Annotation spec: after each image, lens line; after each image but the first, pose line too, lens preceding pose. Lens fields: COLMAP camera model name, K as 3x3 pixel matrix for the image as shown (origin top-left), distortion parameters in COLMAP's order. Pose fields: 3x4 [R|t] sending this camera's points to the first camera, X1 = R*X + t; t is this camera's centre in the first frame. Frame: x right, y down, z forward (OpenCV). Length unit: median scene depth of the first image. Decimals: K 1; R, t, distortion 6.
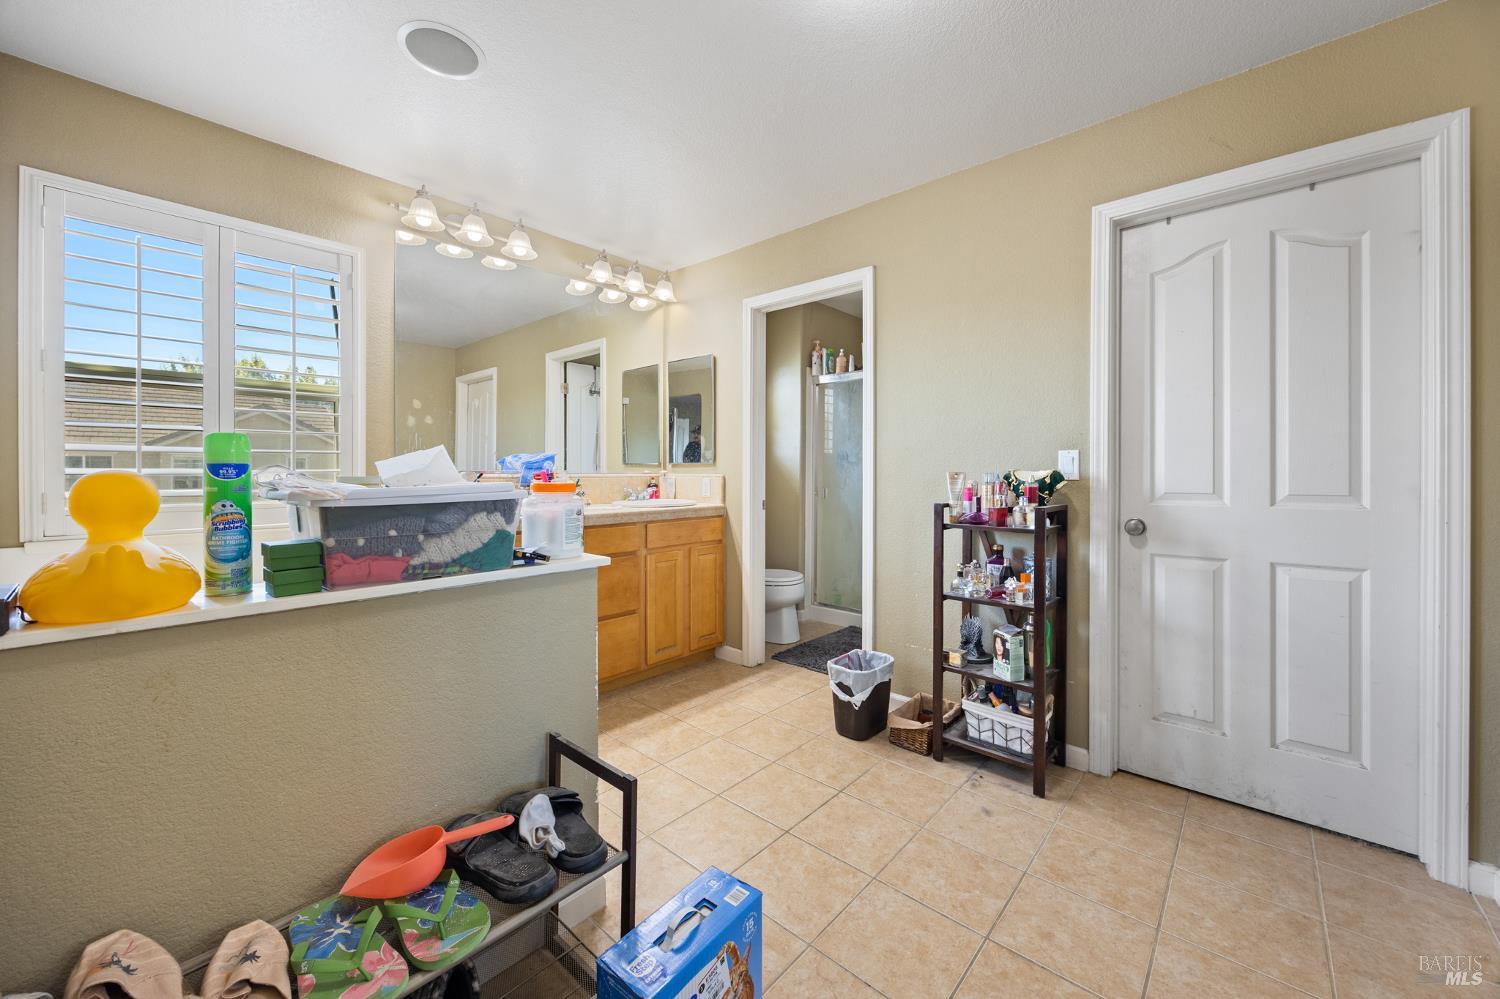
lens RADIAL K [[584.2, 0, 737.2], [0, 584.2, 476.6], [0, 0, 1]] dist [-0.007402, 0.001775]
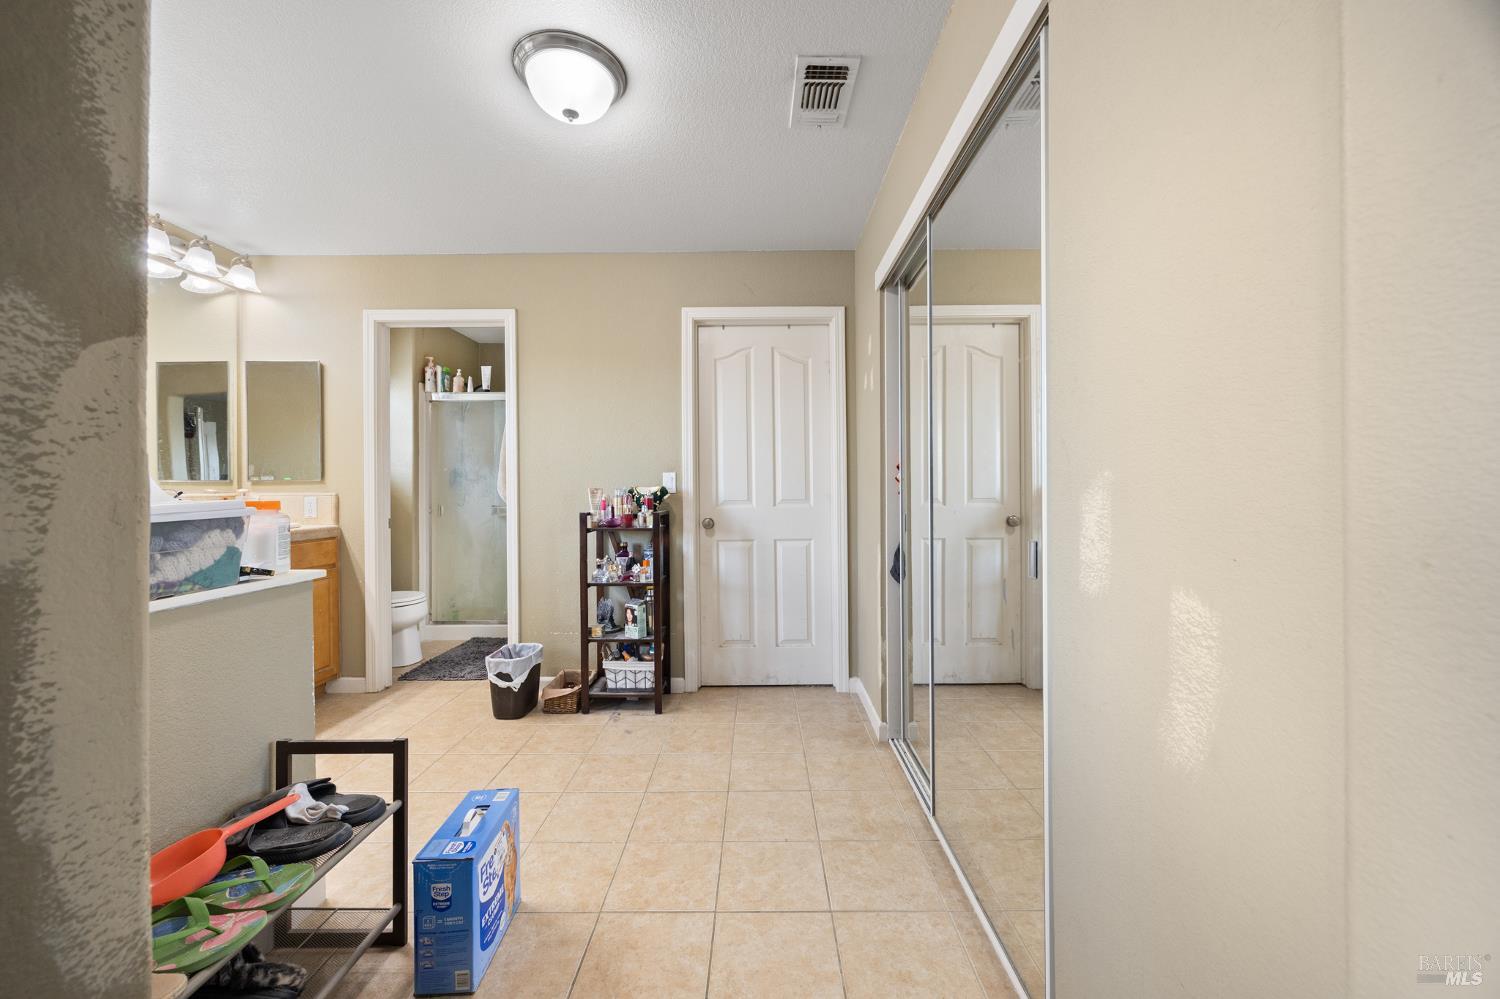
lens RADIAL K [[584.2, 0, 769.1], [0, 584.2, 483.9], [0, 0, 1]] dist [-0.007402, 0.001775]
pose [[0.731790, -0.001245, 0.681530, -0.240046], [0.012877, 0.999845, -0.012000, 0.003351], [-0.681409, 0.017557, 0.731692, -0.228012]]
